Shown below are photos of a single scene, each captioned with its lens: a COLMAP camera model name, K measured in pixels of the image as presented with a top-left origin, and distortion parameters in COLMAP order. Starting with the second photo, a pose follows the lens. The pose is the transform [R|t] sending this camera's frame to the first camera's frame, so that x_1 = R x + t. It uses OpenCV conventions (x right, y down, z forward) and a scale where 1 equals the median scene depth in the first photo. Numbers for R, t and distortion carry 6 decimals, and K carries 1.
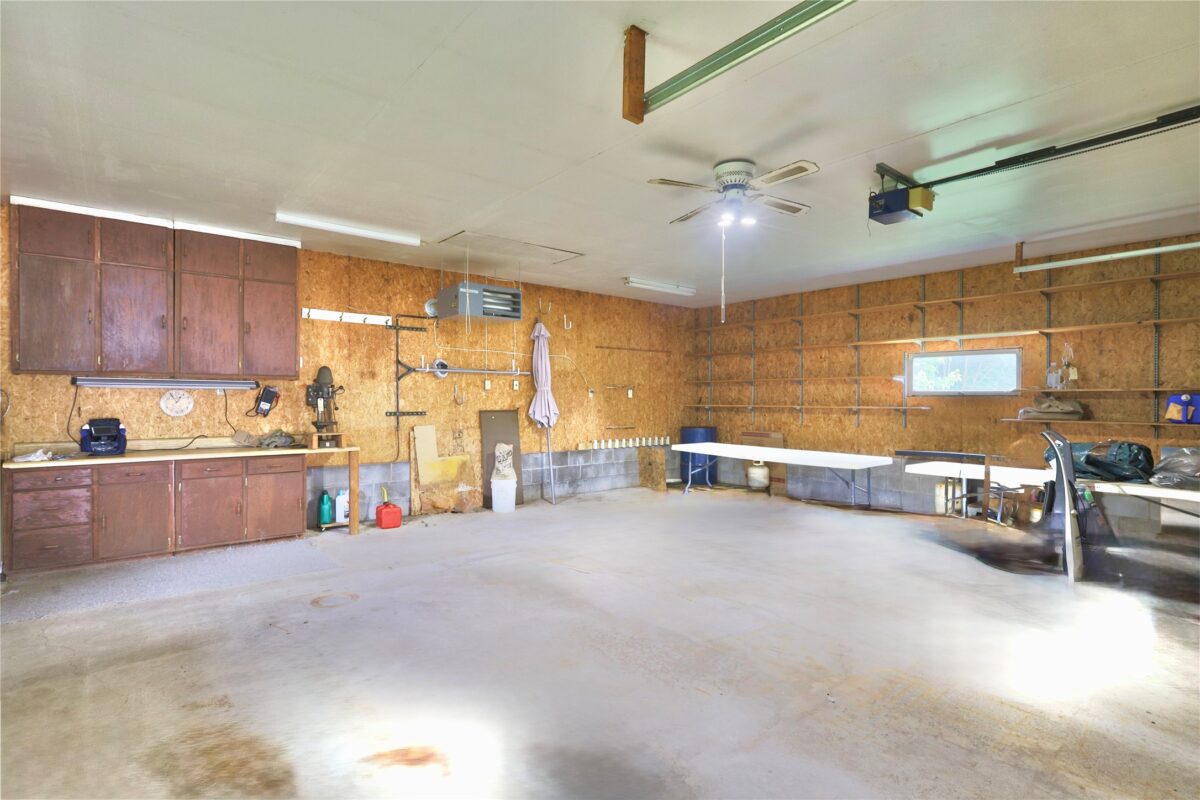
lens RADIAL K [[592.0, 0, 596.6], [0, 592.0, 395.1], [0, 0, 1]] dist [-0.000143, -0.000168]
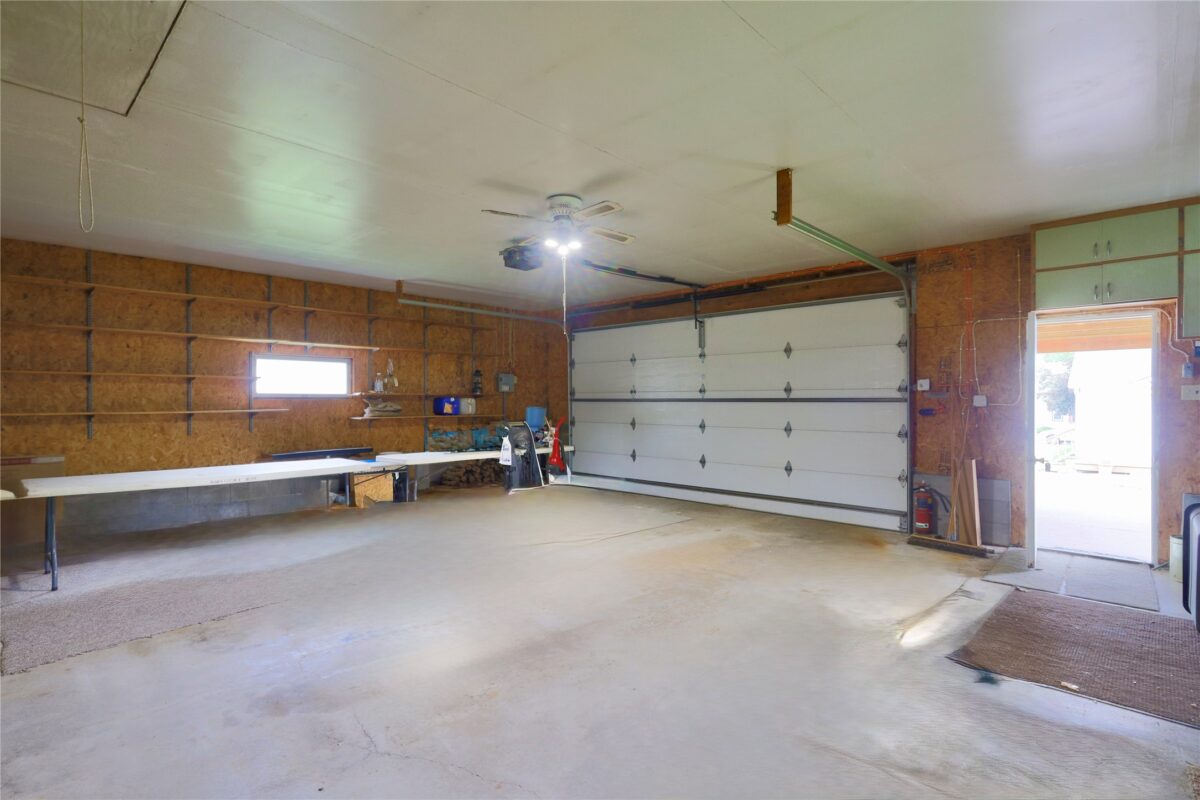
lens RADIAL K [[592.0, 0, 596.4], [0, 592.0, 403.0], [0, 0, 1]] dist [-0.000143, -0.000168]
pose [[-0.129234, -0.010387, 0.991560, -0.479428], [-0.005341, 0.999938, 0.009778, -0.003055], [-0.991600, -0.004032, -0.129281, 0.566133]]
